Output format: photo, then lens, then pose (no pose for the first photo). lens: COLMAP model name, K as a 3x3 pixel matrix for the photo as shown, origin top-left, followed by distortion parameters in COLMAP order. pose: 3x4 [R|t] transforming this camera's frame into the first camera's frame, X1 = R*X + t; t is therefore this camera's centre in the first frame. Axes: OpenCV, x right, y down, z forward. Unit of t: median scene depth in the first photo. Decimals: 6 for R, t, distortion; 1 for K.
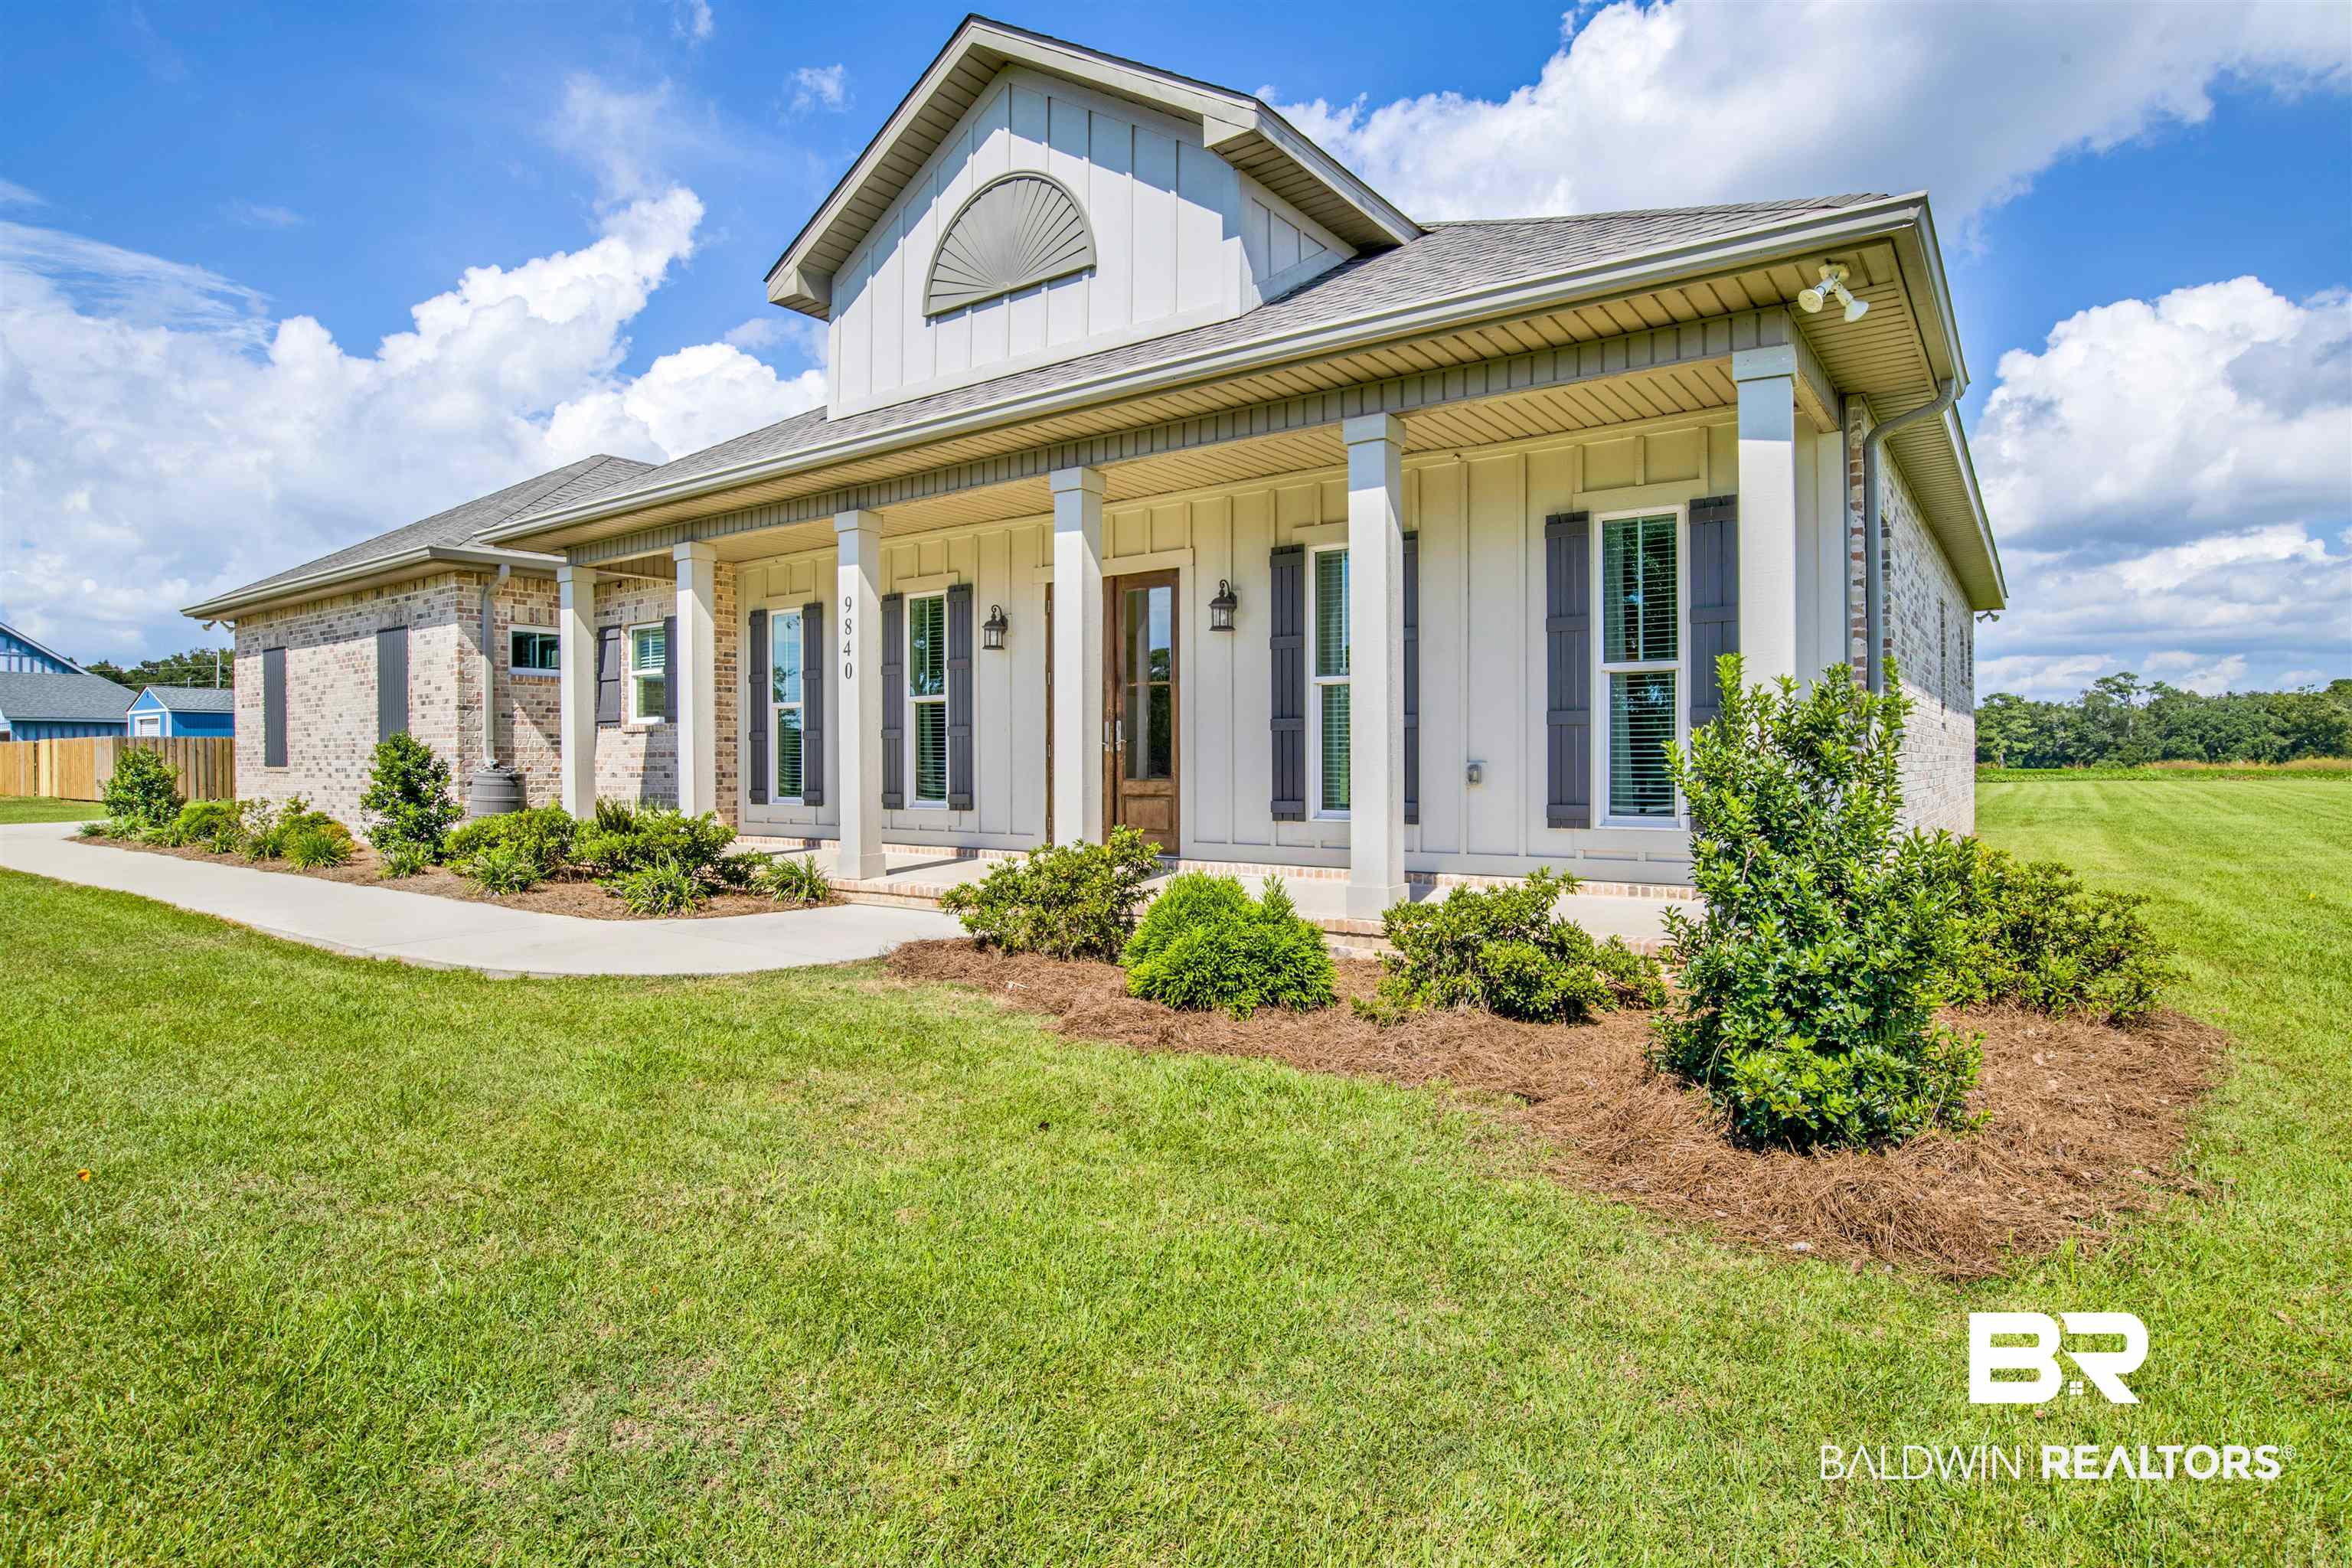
lens RADIAL K [[1223.6, 0, 1169.9], [0, 1223.6, 770.5], [0, 0, 1]] dist [-0.055177, 0.014674]
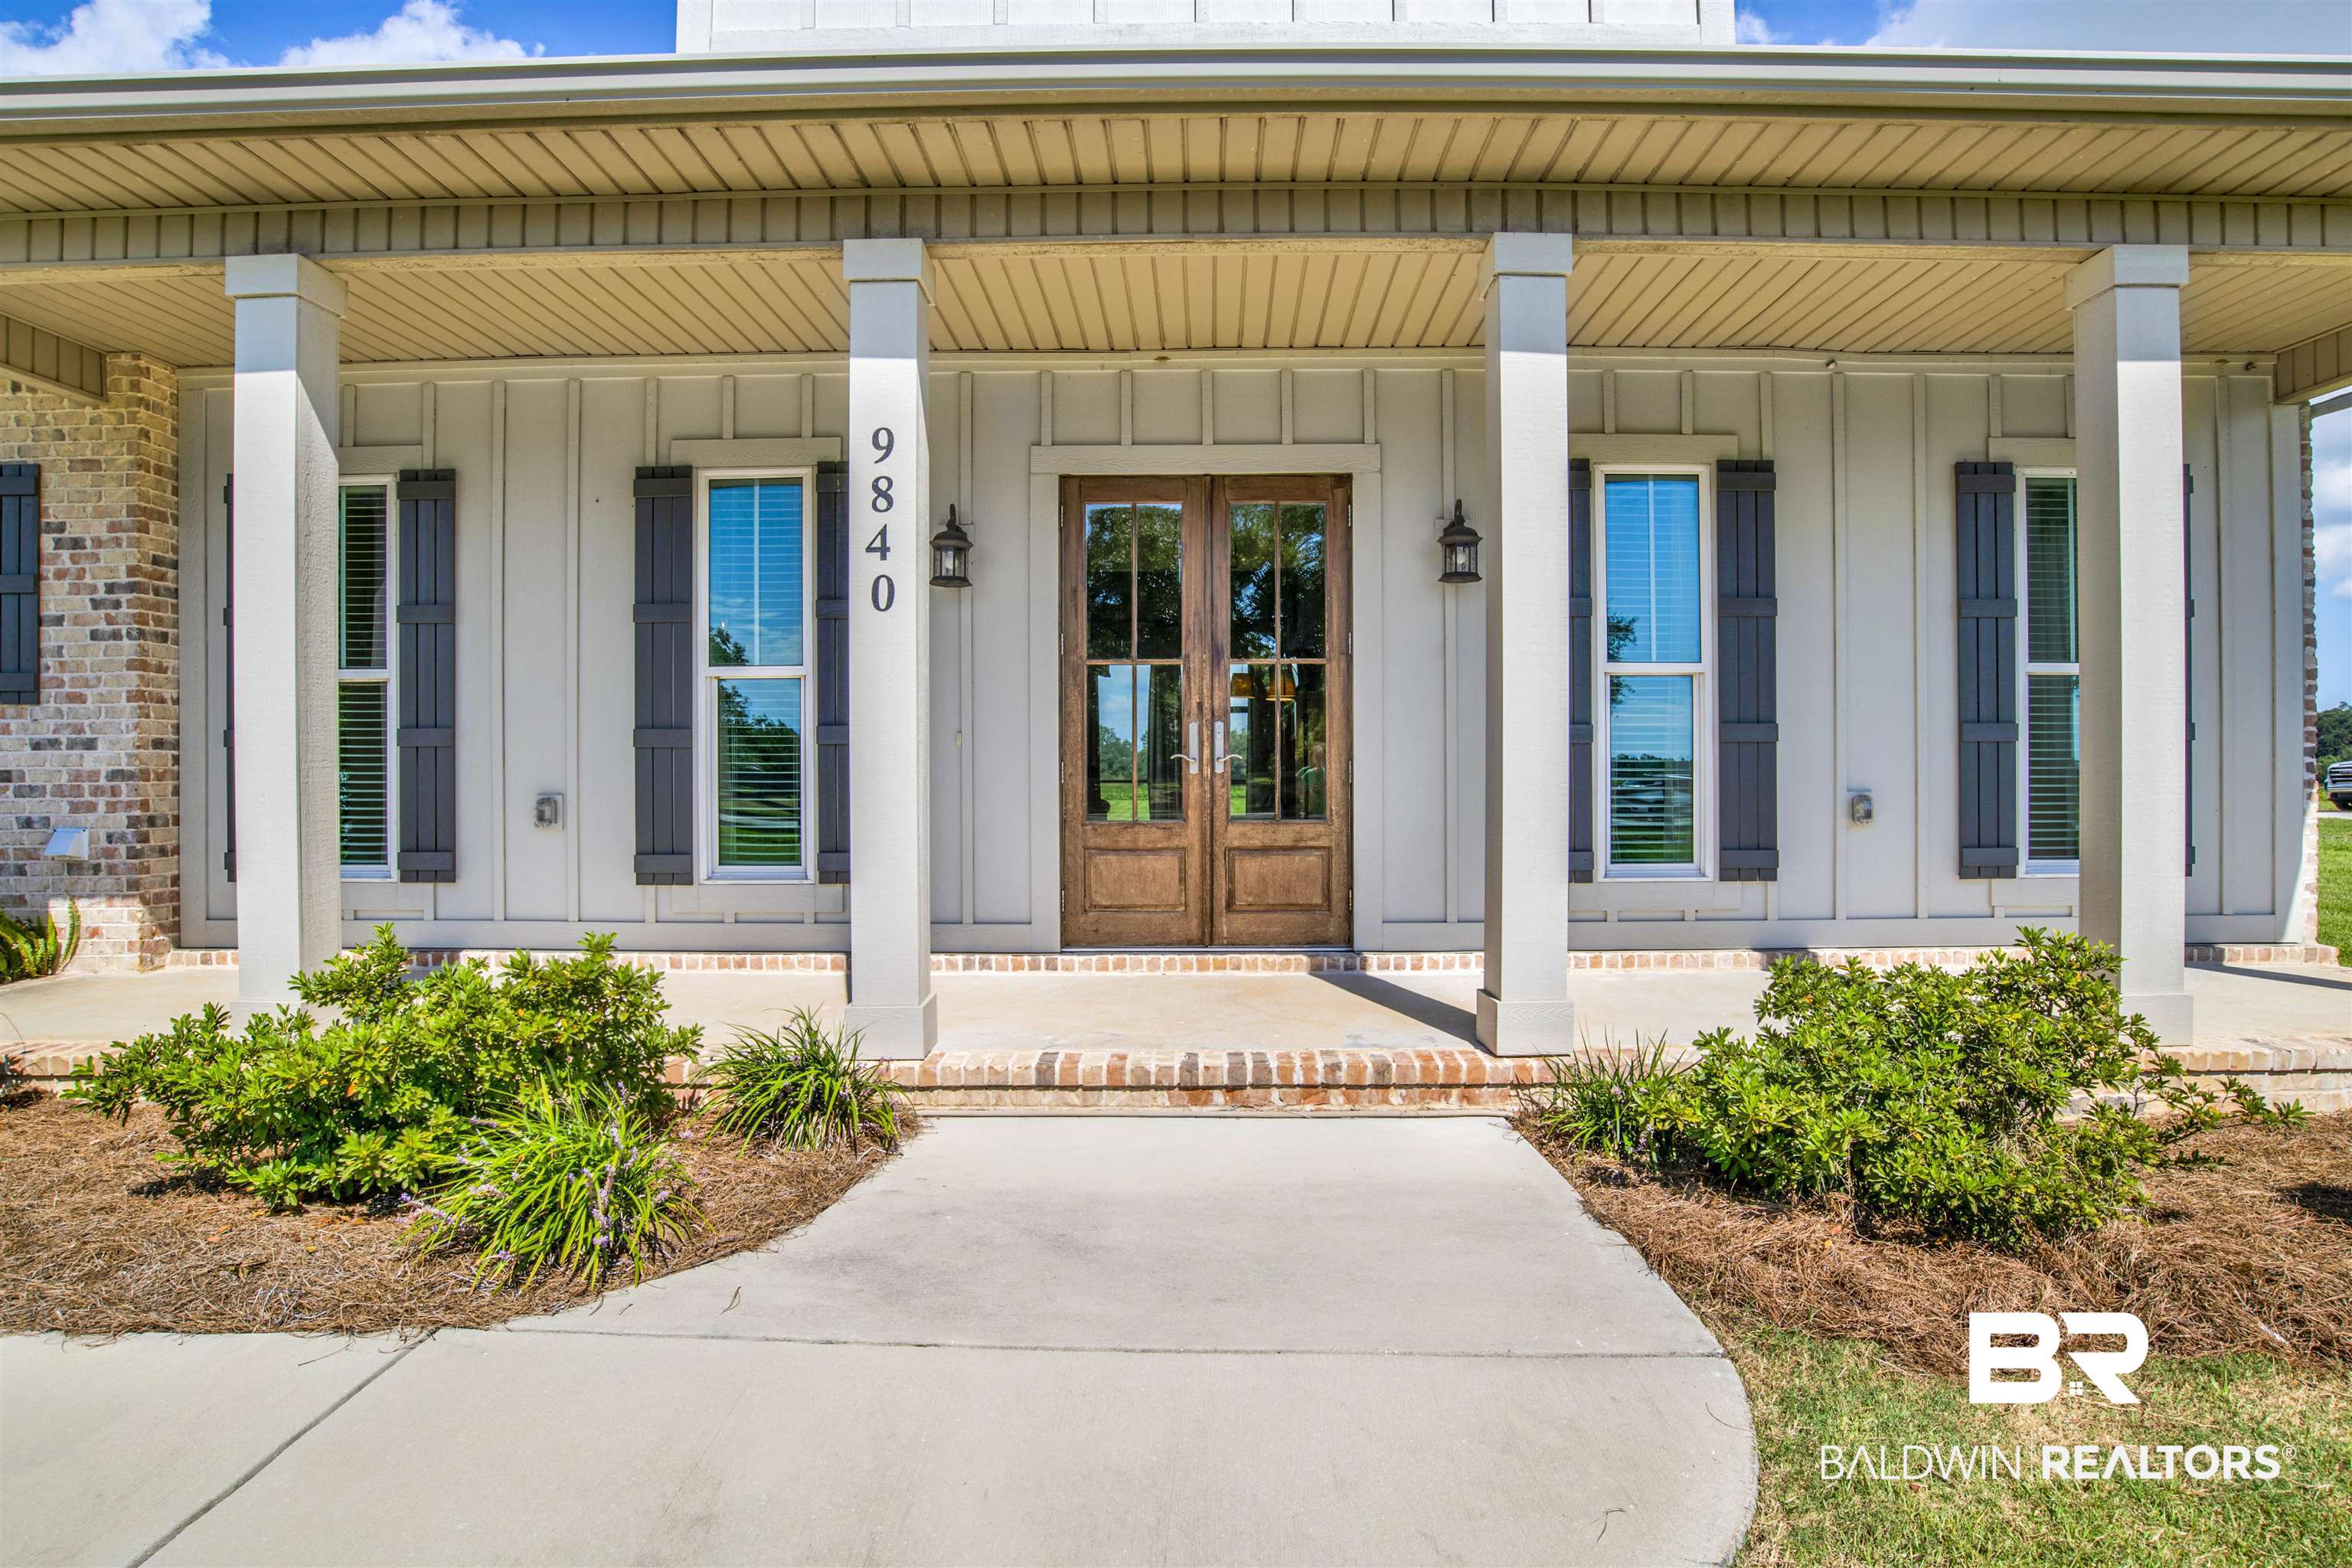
lens RADIAL K [[1238.7, 0, 1191.6], [0, 1238.7, 776.4], [0, 0, 1]] dist [-0.041198, 0.001413]
pose [[0.815679, -0.000548, 0.578504, -0.397550], [0.005434, 0.999963, -0.006715, -0.010625], [-0.578479, 0.008621, 0.815652, 0.519381]]
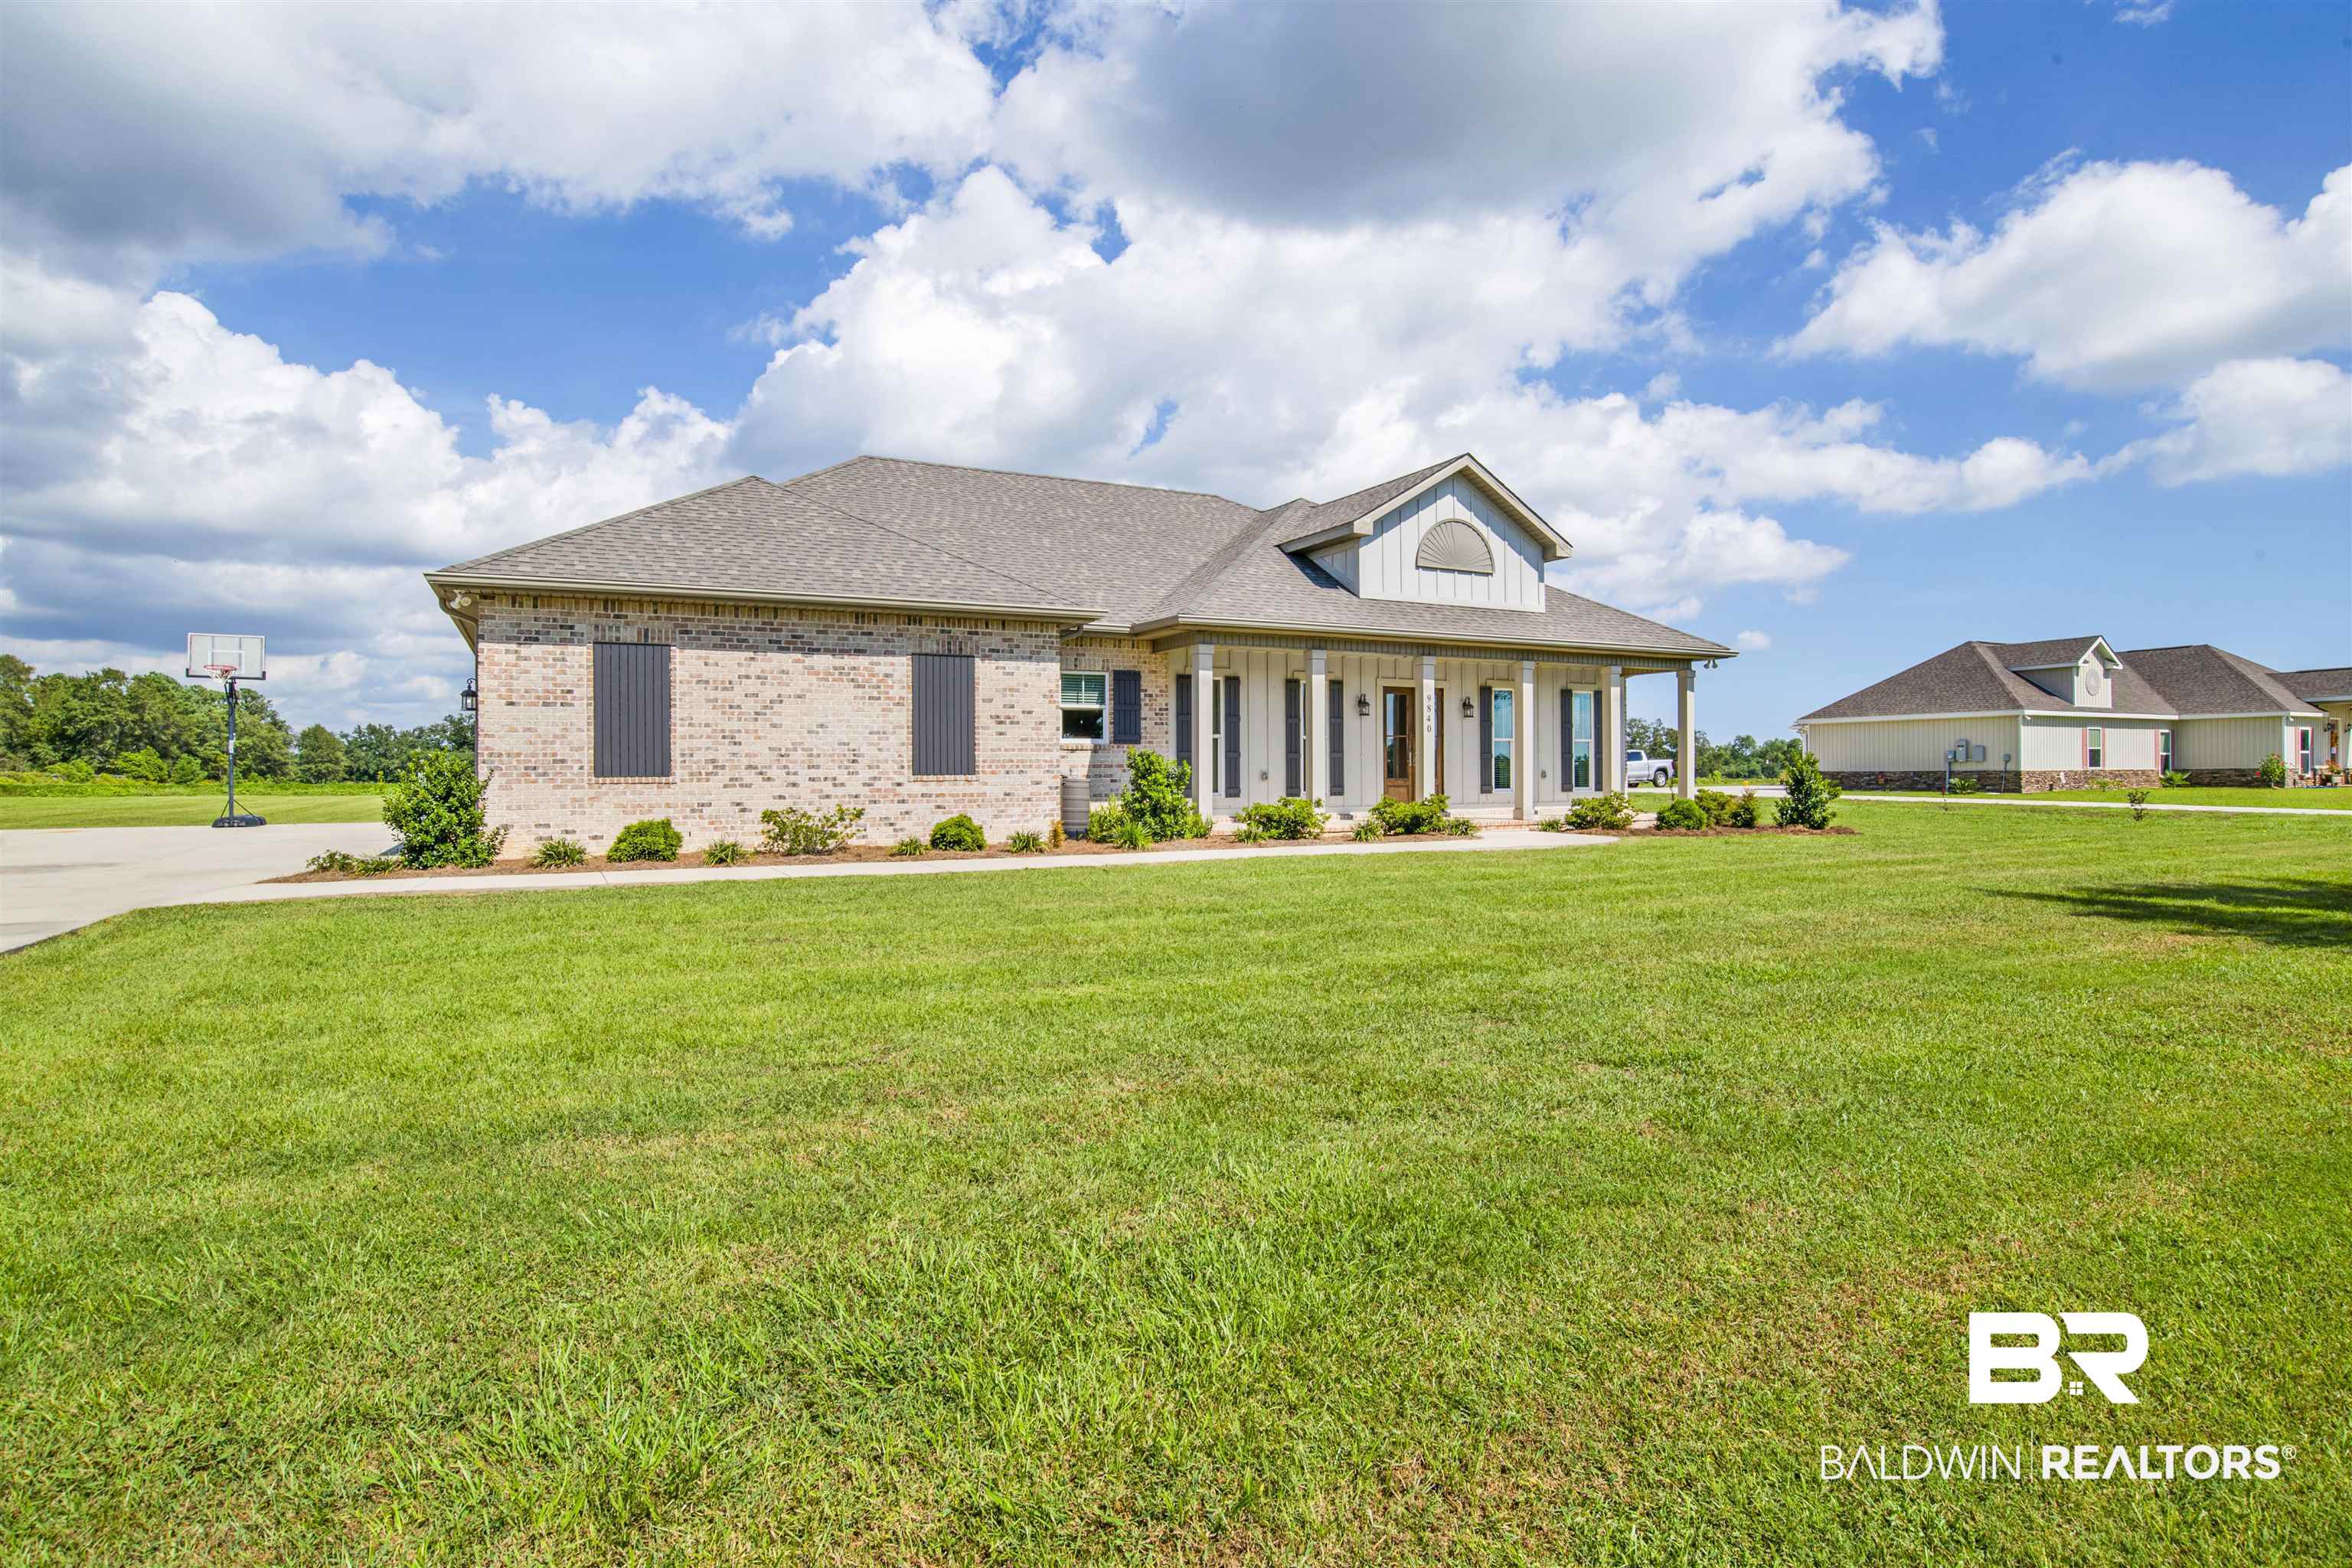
lens RADIAL K [[1212.5, 0, 1176.7], [0, 1212.5, 769.5], [0, 0, 1]] dist [-0.051508, 0.000597]
pose [[0.459880, 0.002745, 0.887977, -2.207343], [0.009506, 0.999923, -0.008014, 0.003945], [-0.887930, 0.012127, 0.459818, 0.373331]]
